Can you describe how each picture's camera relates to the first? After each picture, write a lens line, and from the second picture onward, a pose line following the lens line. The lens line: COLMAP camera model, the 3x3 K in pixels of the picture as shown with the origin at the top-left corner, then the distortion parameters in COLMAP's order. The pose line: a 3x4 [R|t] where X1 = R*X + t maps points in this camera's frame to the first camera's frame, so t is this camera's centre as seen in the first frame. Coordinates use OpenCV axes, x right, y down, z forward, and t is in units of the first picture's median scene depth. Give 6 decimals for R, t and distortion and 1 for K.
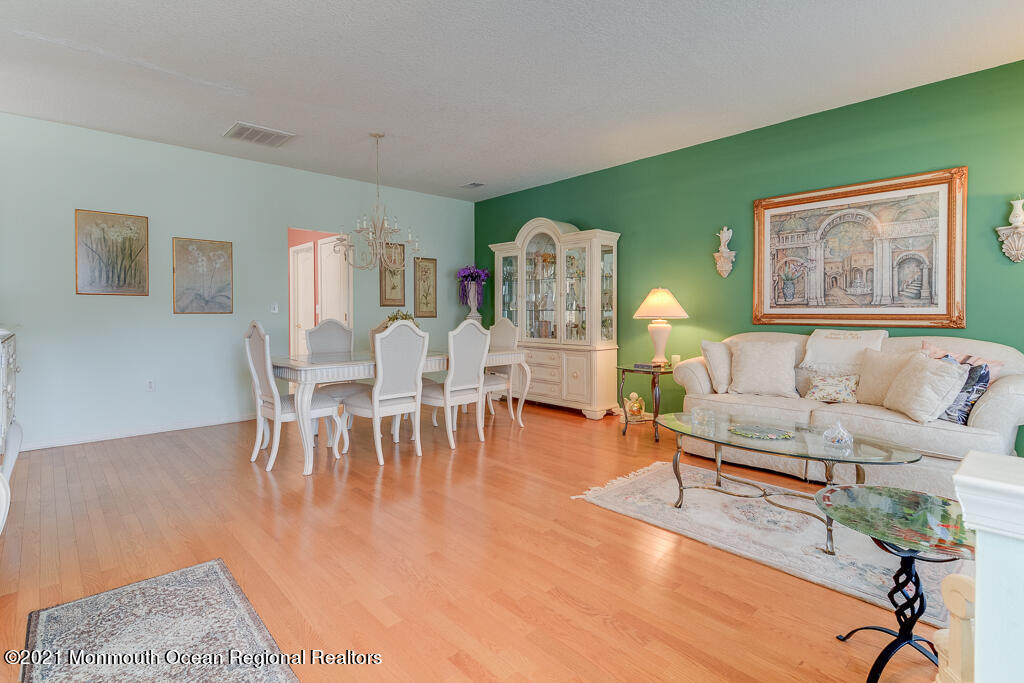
lens RADIAL K [[507.0, 0, 513.6], [0, 507.0, 329.3], [0, 0, 1]] dist [0.015737, -0.015186]
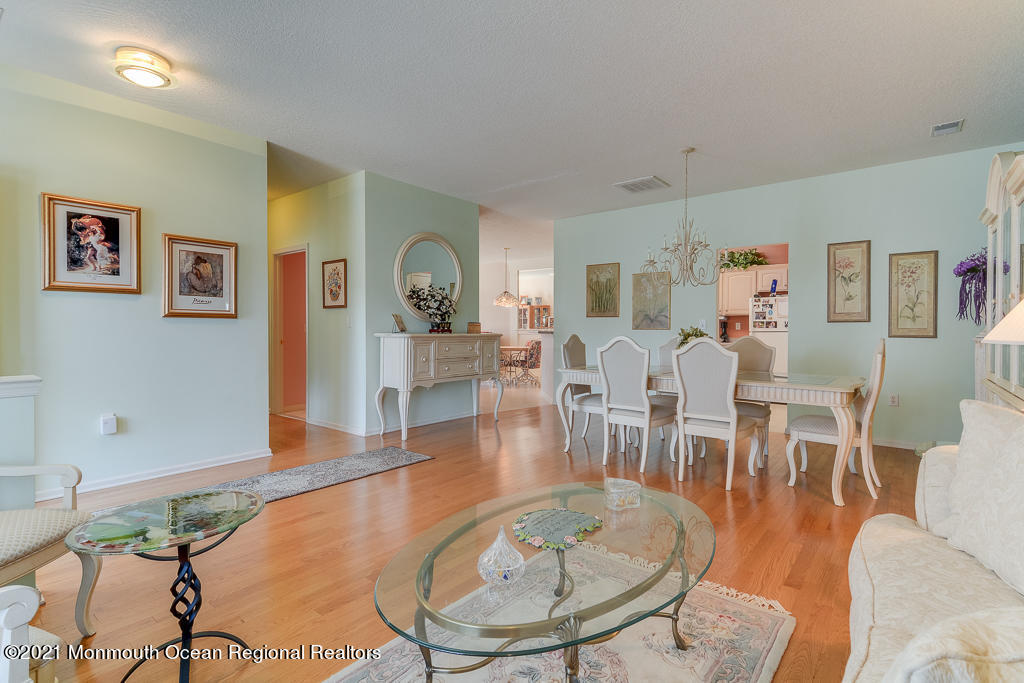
lens RADIAL K [[486.3, 0, 520.8], [0, 486.3, 340.8], [0, 0, 1]] dist [0.022530, -0.012534]
pose [[0.154527, 0.025832, -0.987651, 0.647301], [-0.036172, 0.999136, 0.020473, -0.018394], [0.987326, 0.032562, 0.155327, 0.550462]]
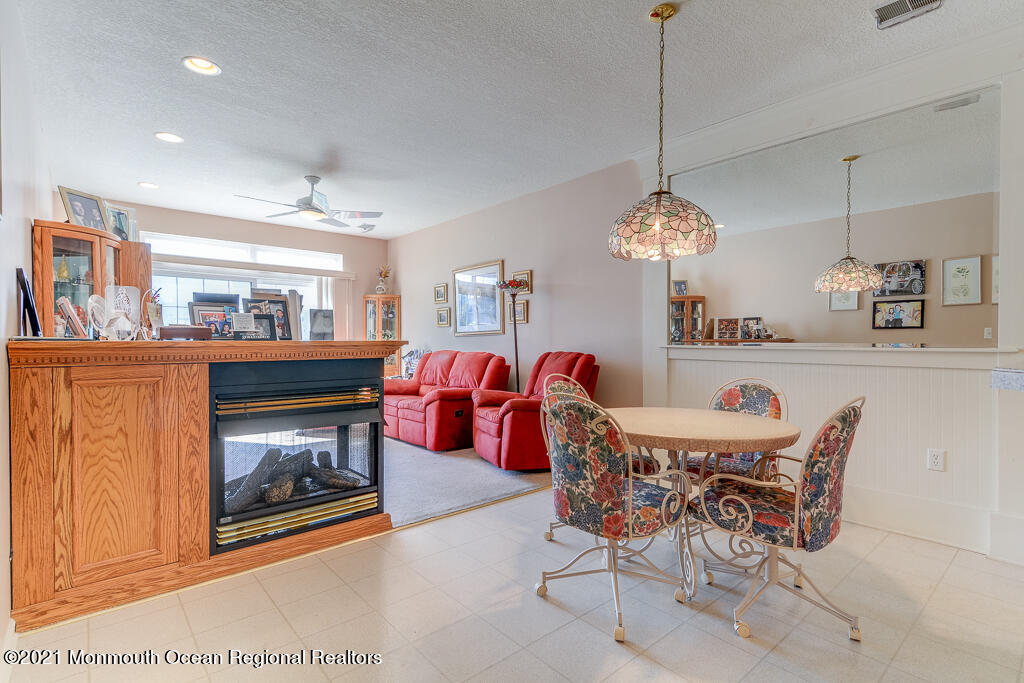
lens RADIAL K [[486.3, 0, 520.8], [0, 486.3, 340.8], [0, 0, 1]] dist [0.022530, -0.012534]
pose [[-0.038418, 0.002599, -0.999258, -1.010501], [-0.030487, 0.999528, 0.003772, -0.025867], [0.998797, 0.030609, -0.038321, 0.687327]]
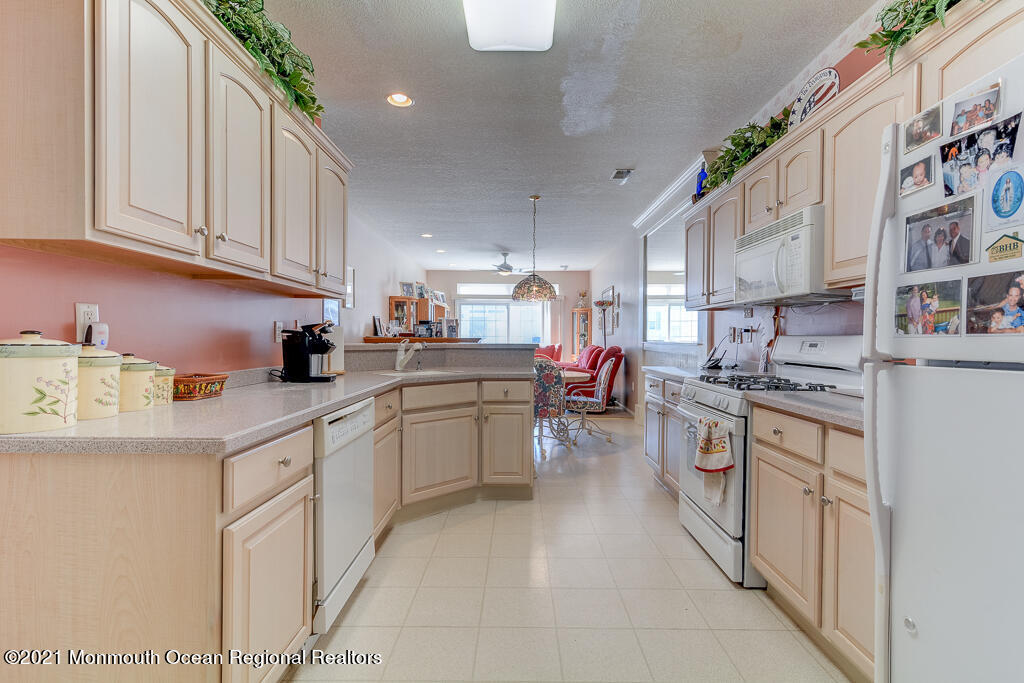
lens RADIAL K [[480.7, 0, 523.2], [0, 480.7, 348.7], [0, 0, 1]] dist [0.018532, -0.011241]
pose [[-0.688883, 0.010592, -0.724795, -0.630942], [-0.031868, 0.998484, 0.044881, -0.055845], [0.724171, 0.054015, -0.687502, 1.665161]]
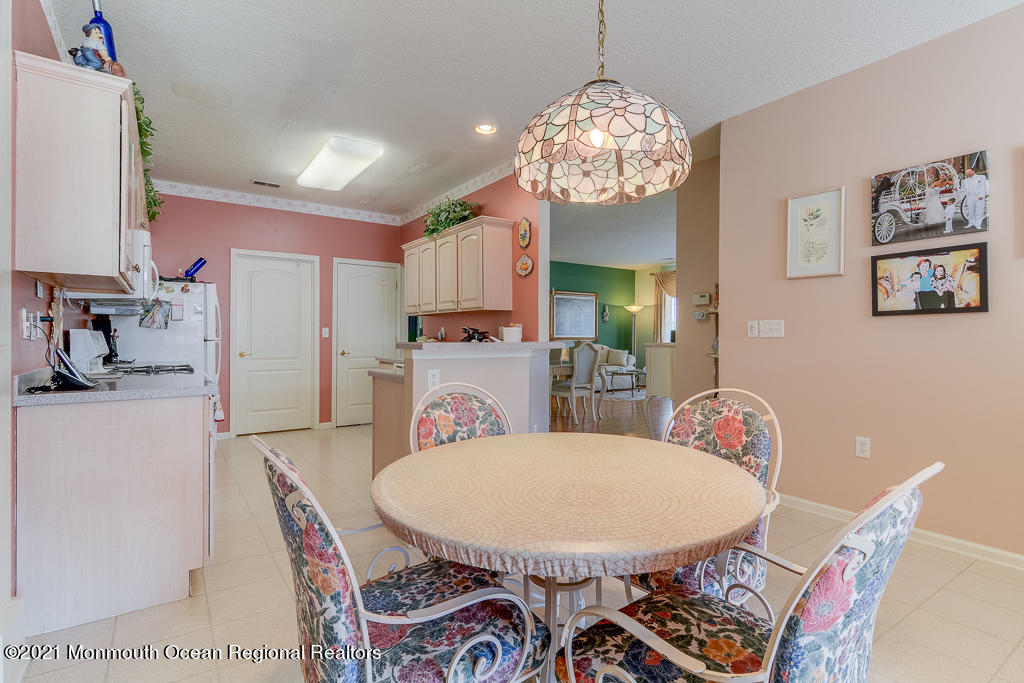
lens RADIAL K [[495.4, 0, 520.9], [0, 495.4, 332.1], [0, 0, 1]] dist [-0.000451, -0.001057]
pose [[0.139642, 0.010456, 0.990147, -1.897200], [0.032787, 0.999347, -0.015177, -0.025470], [-0.989659, 0.034584, 0.139208, 0.830918]]
